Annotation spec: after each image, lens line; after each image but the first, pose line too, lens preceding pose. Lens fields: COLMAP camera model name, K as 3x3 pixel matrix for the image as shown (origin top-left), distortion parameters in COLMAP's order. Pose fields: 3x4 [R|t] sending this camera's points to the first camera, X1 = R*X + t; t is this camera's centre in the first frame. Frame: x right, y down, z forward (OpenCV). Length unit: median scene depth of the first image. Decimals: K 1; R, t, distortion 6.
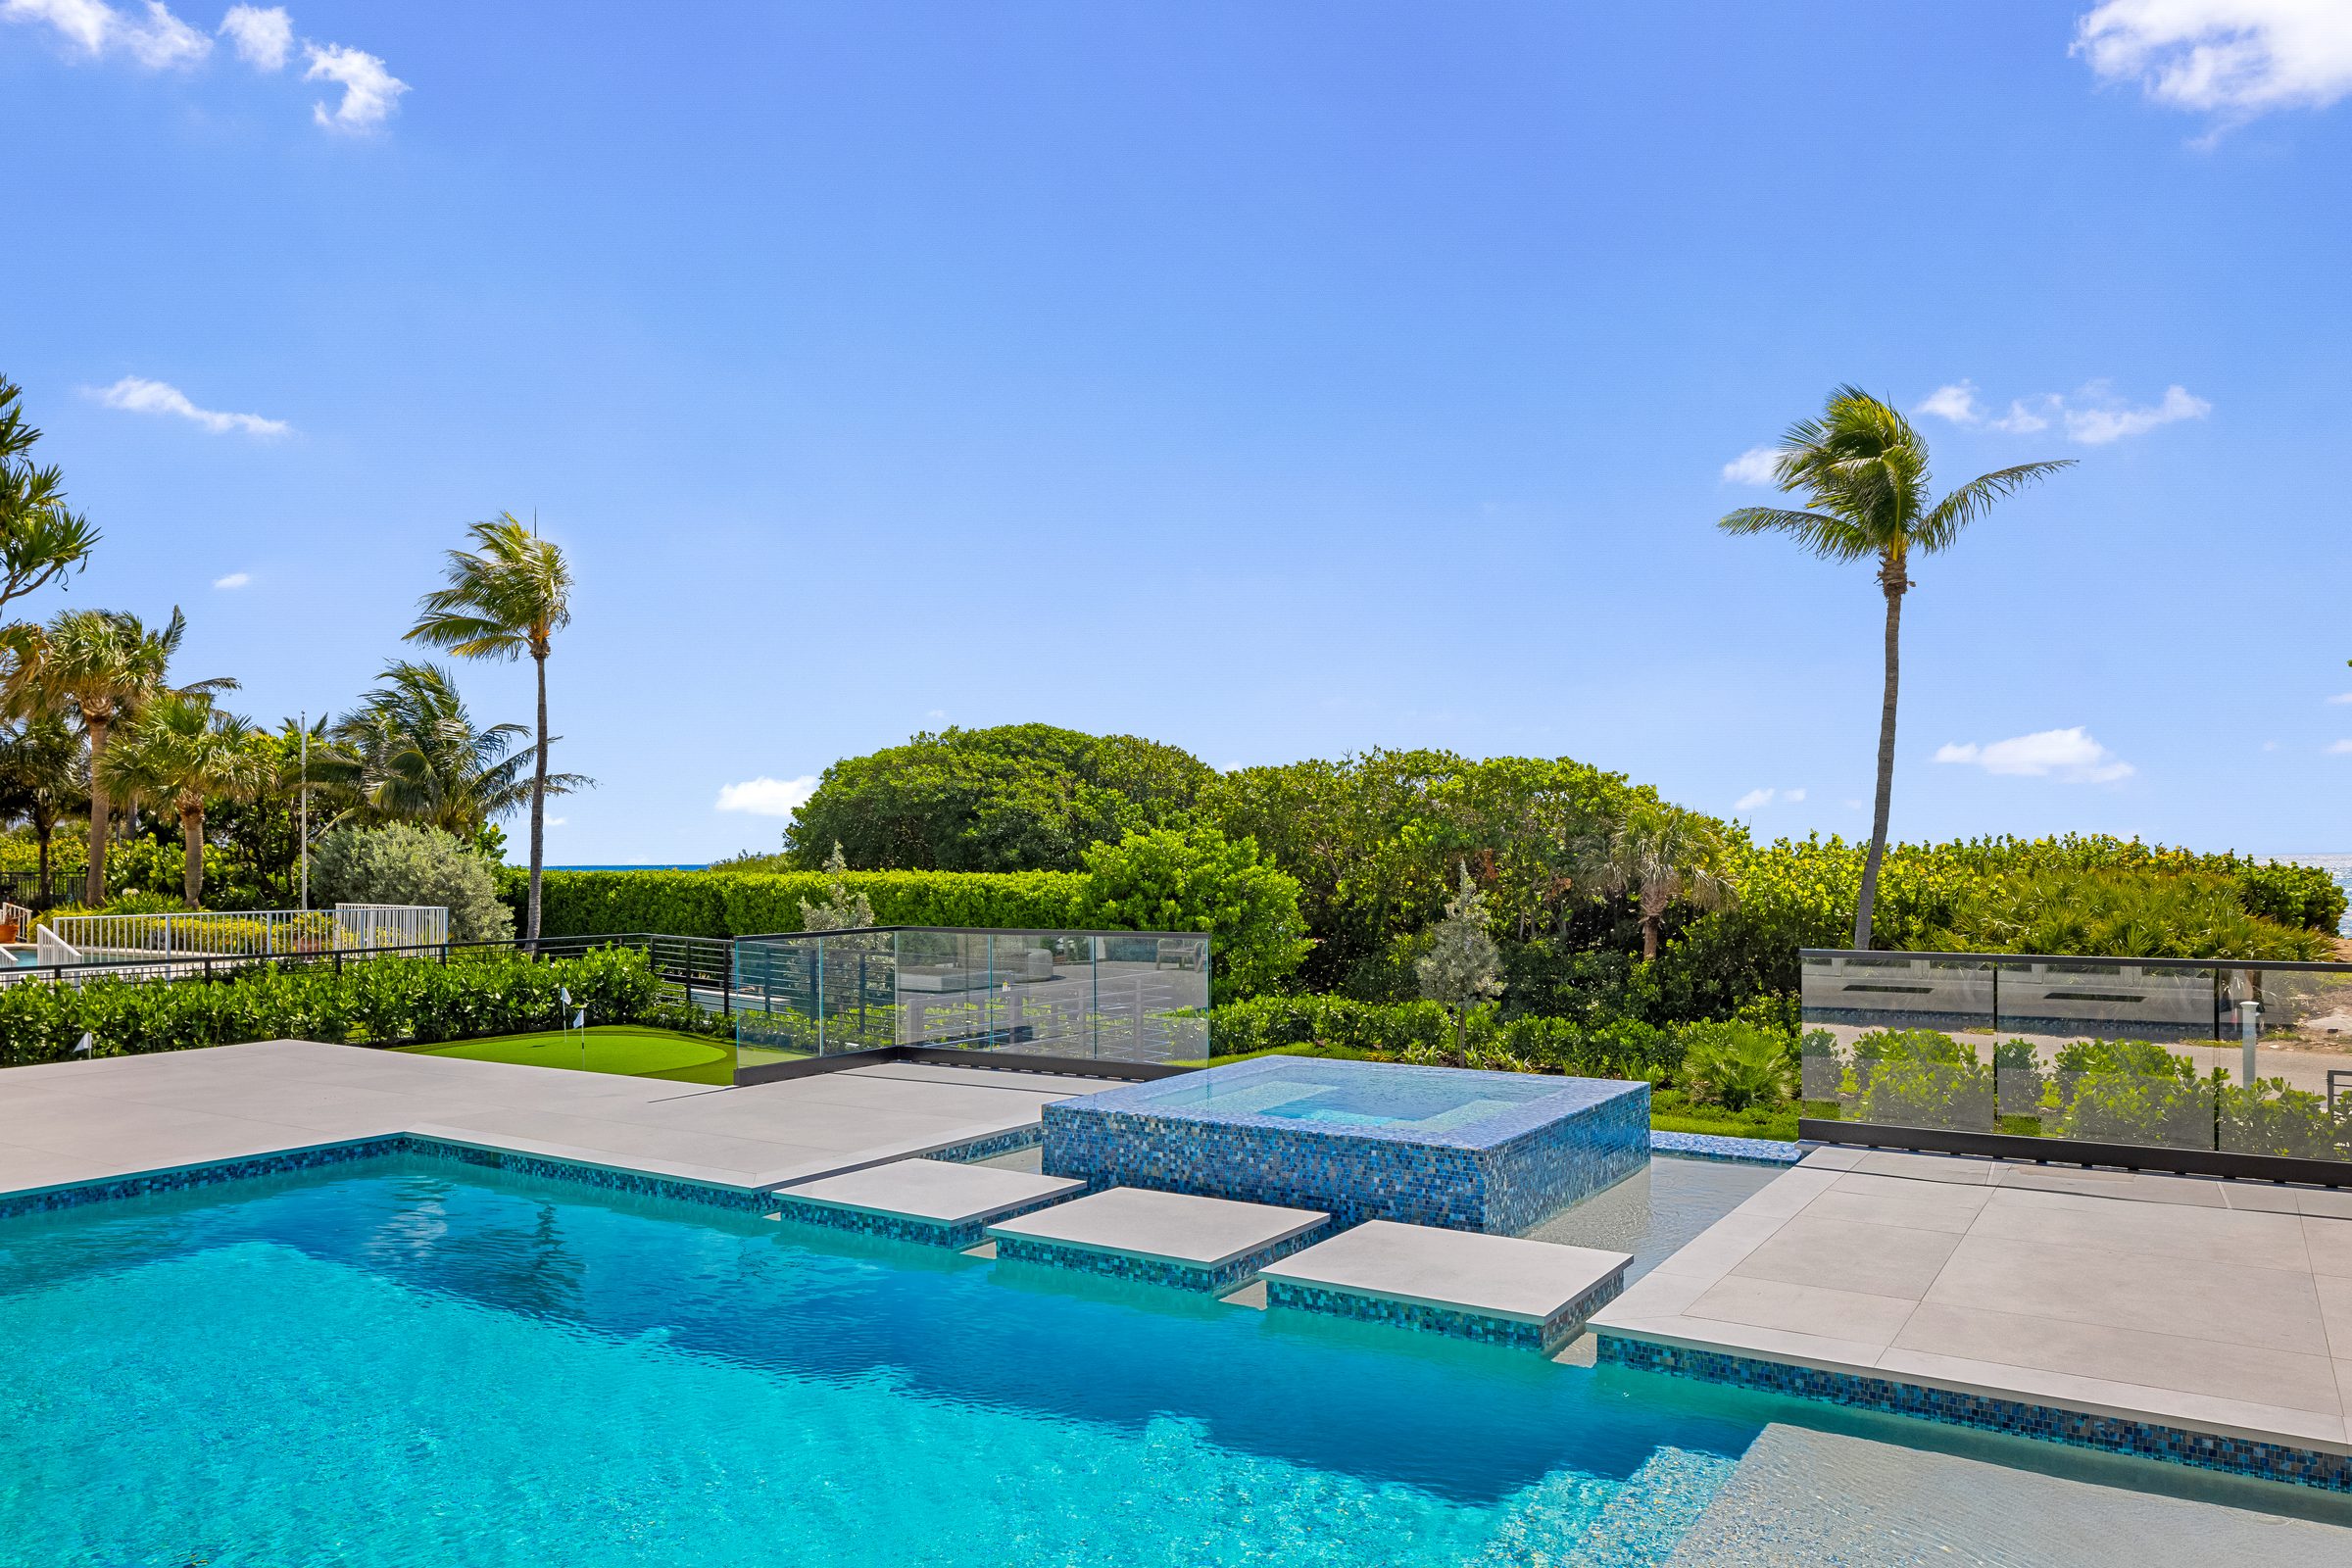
lens RADIAL K [[1593.0, 0, 1178.2], [0, 1593.0, 928.9], [0, 0, 1]] dist [-0.002462, -0.001491]
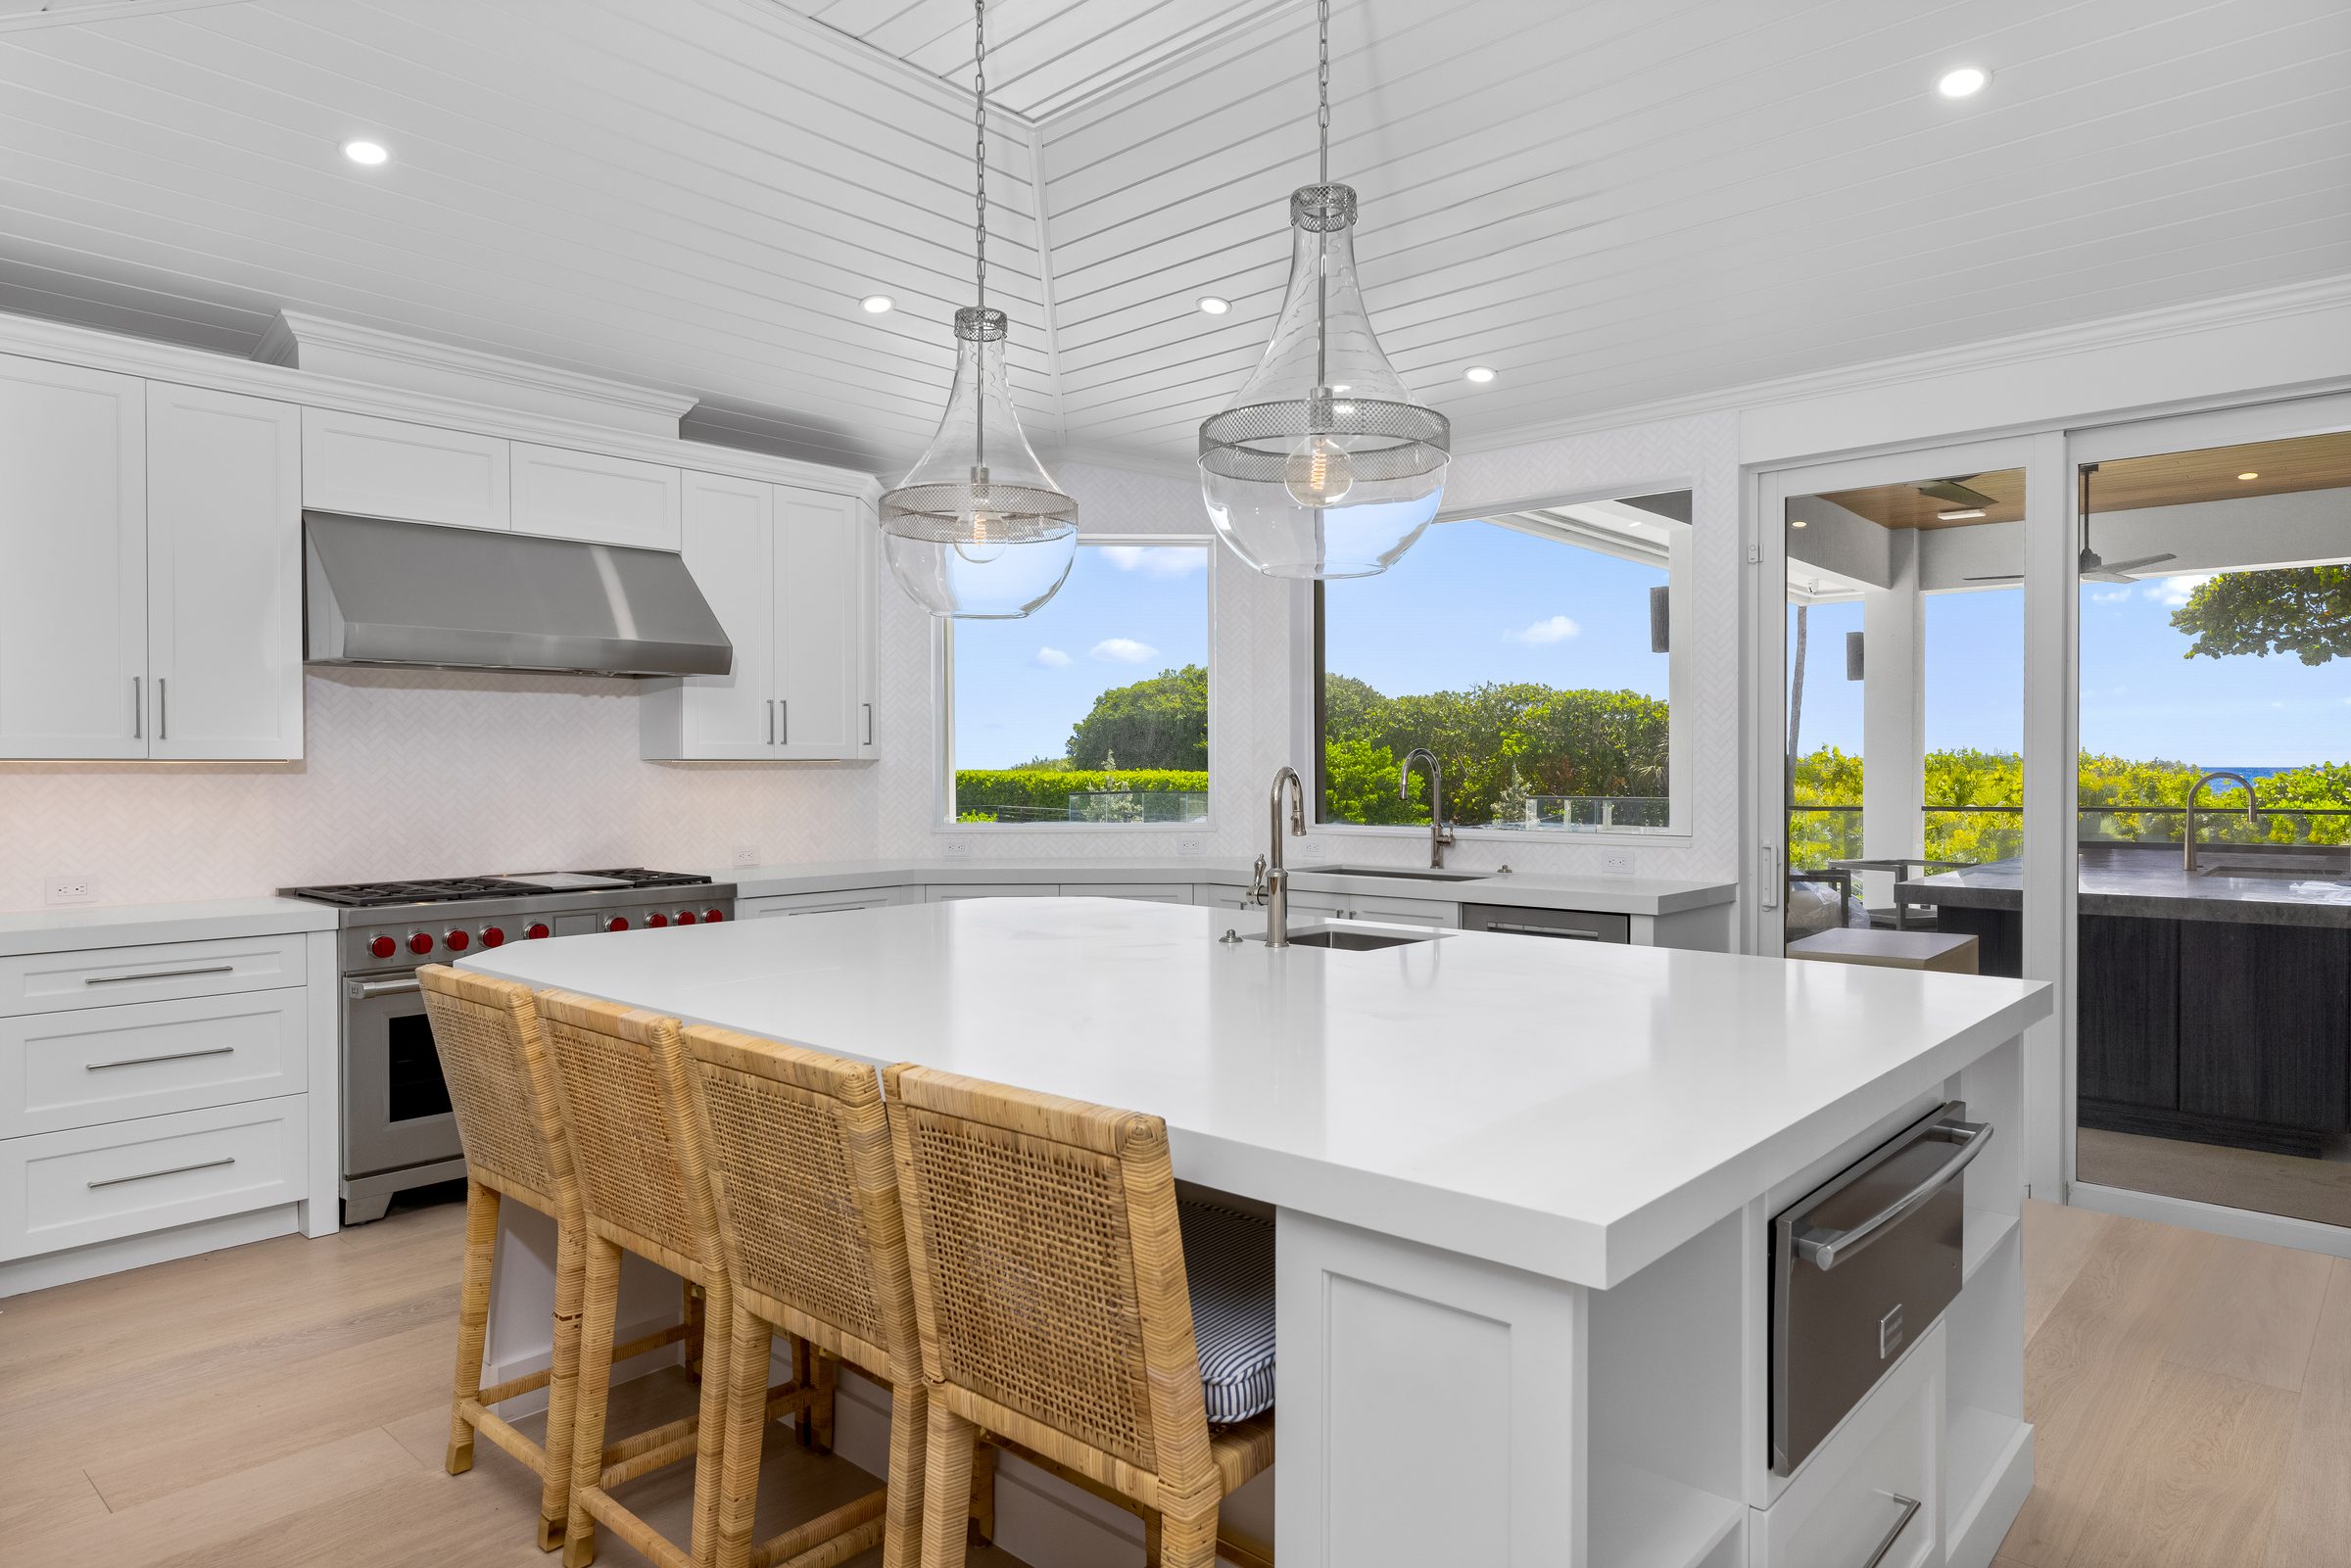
lens RADIAL K [[1395.7, 0, 1175.5], [0, 1395.7, 784.0], [0, 0, 1]] dist [0.001873, 0.000436]
pose [[0.987846, 0.006024, -0.155318, 0.057266], [-0.010811, 0.999491, -0.029998, 0.017667], [0.155058, 0.031312, 0.987409, -0.312420]]
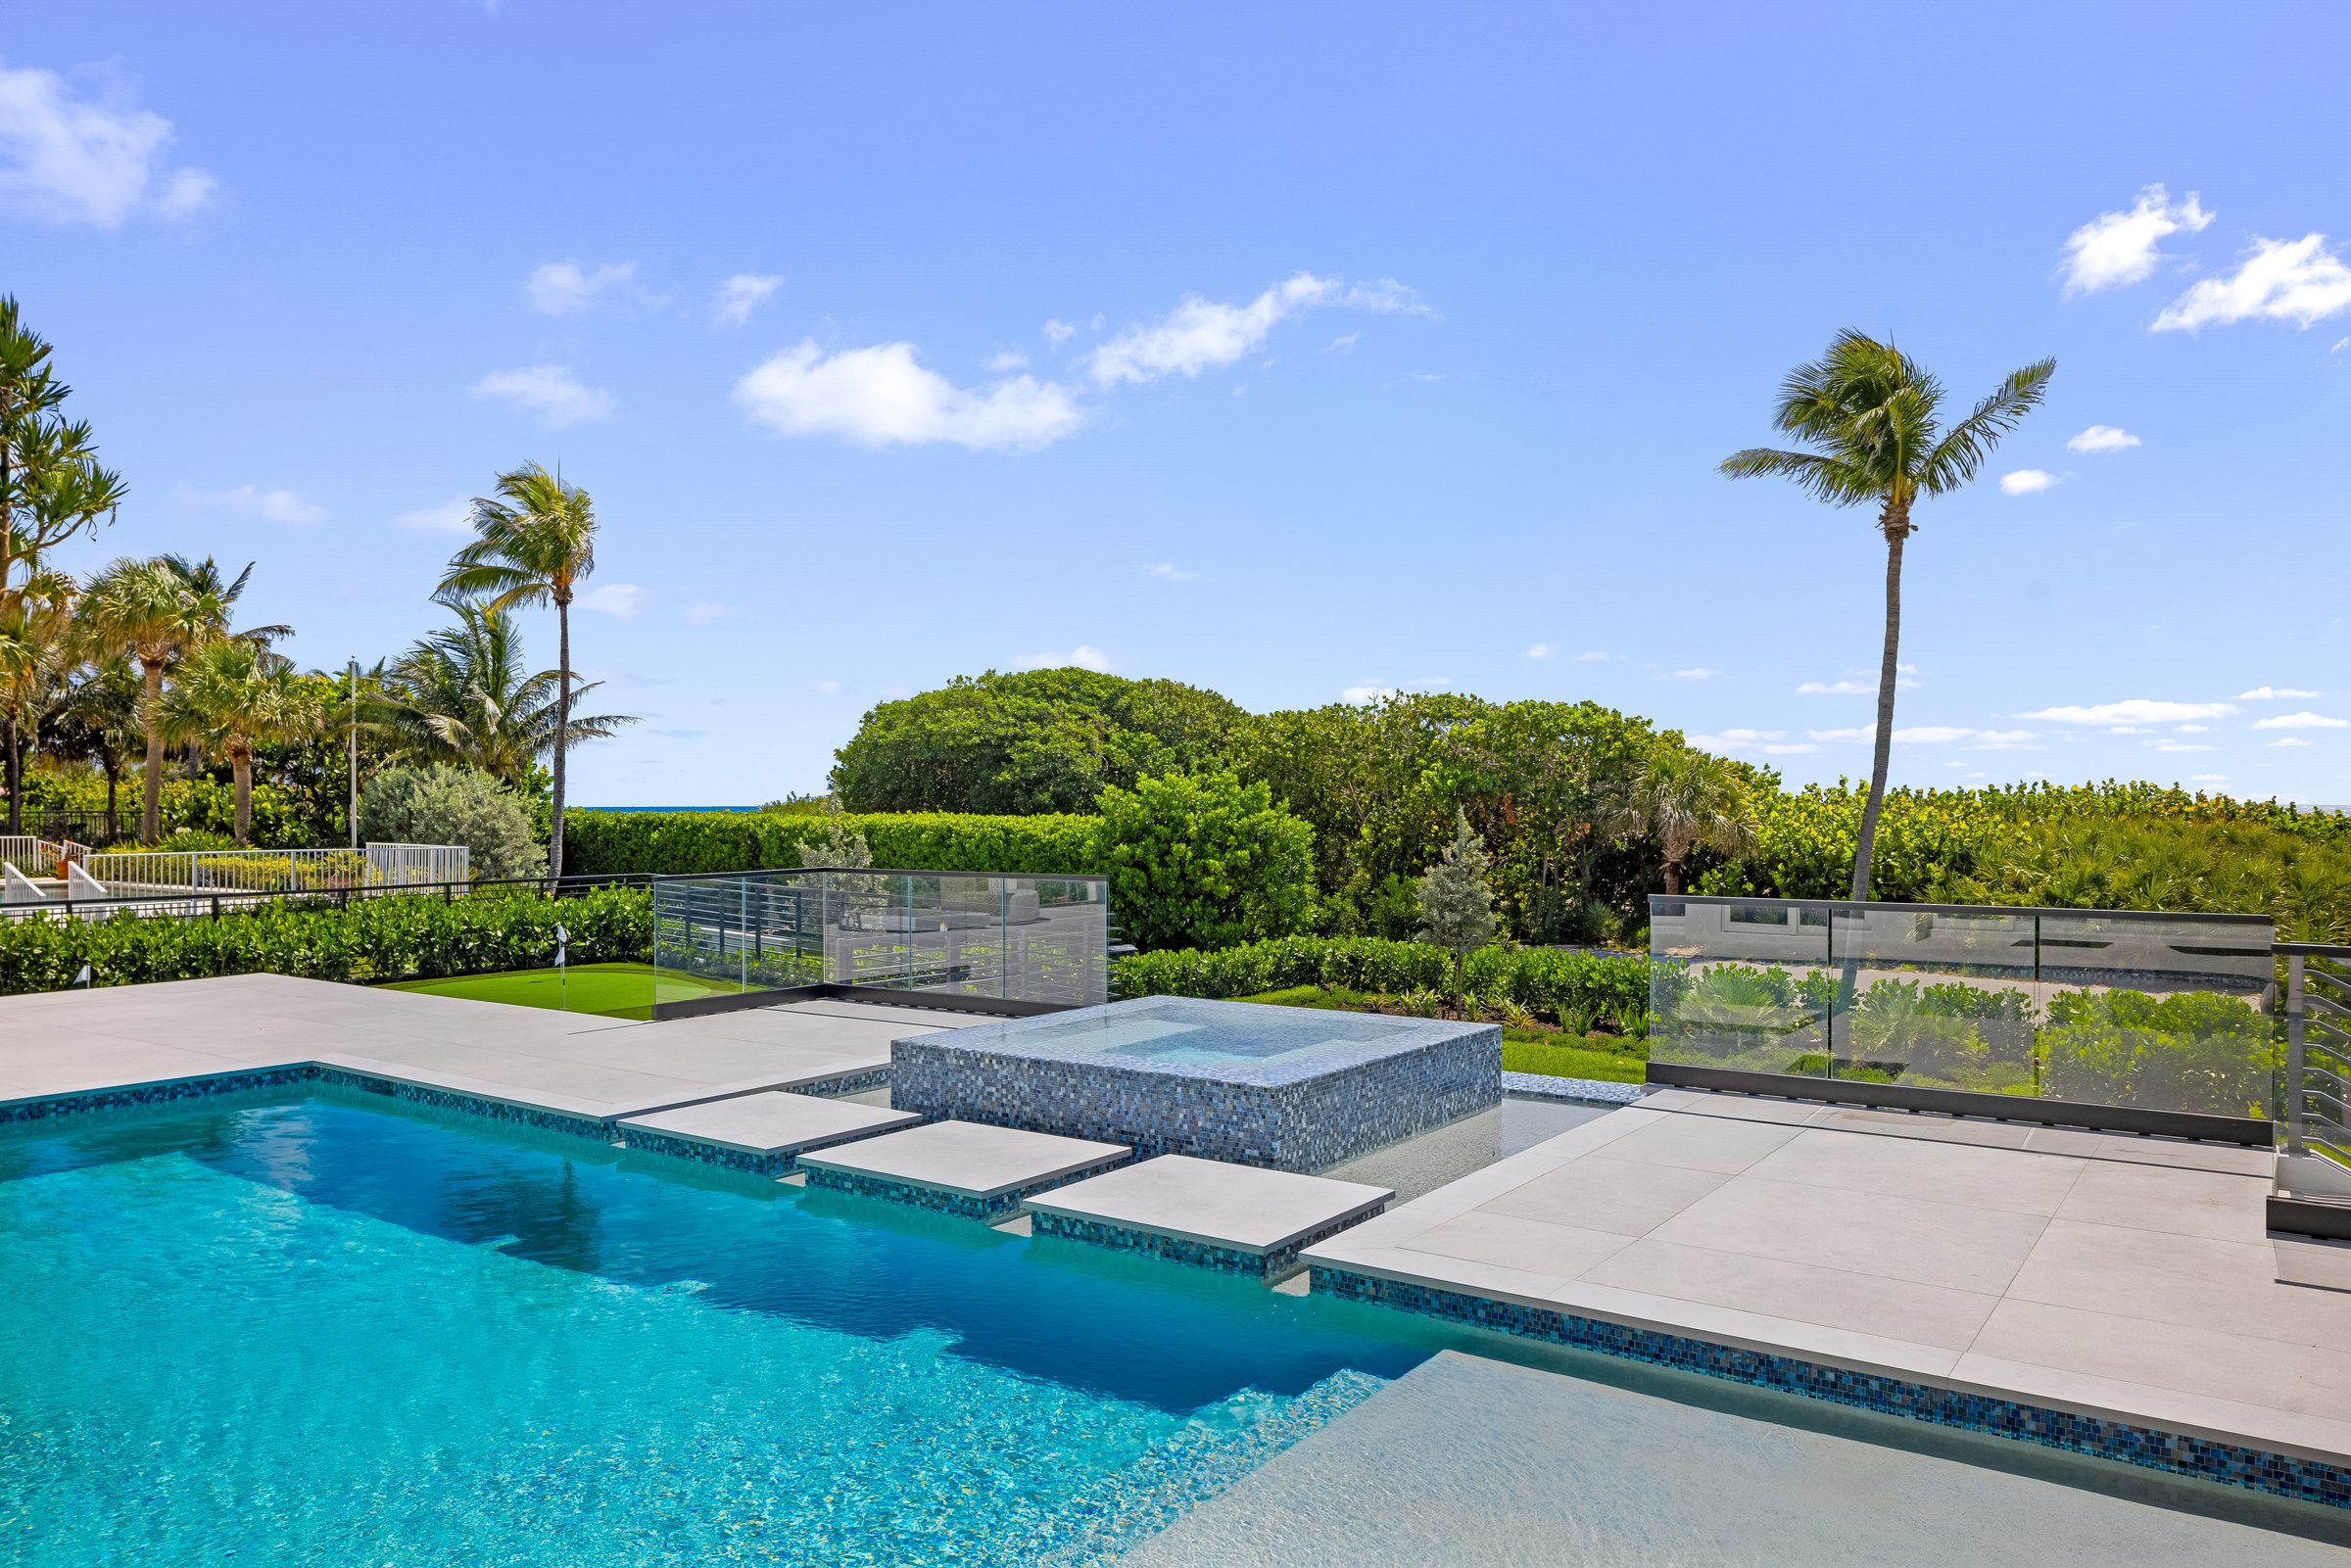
lens RADIAL K [[1592.2, 0, 1178.0], [0, 1592.2, 874.1], [0, 0, 1]] dist [-0.002875, 0.000812]
pose [[0.999075, 0.005606, -0.042637, 0.038268], [-0.005554, 0.999984, 0.001326, -0.000040], [0.042644, -0.001088, 0.999090, -0.006617]]
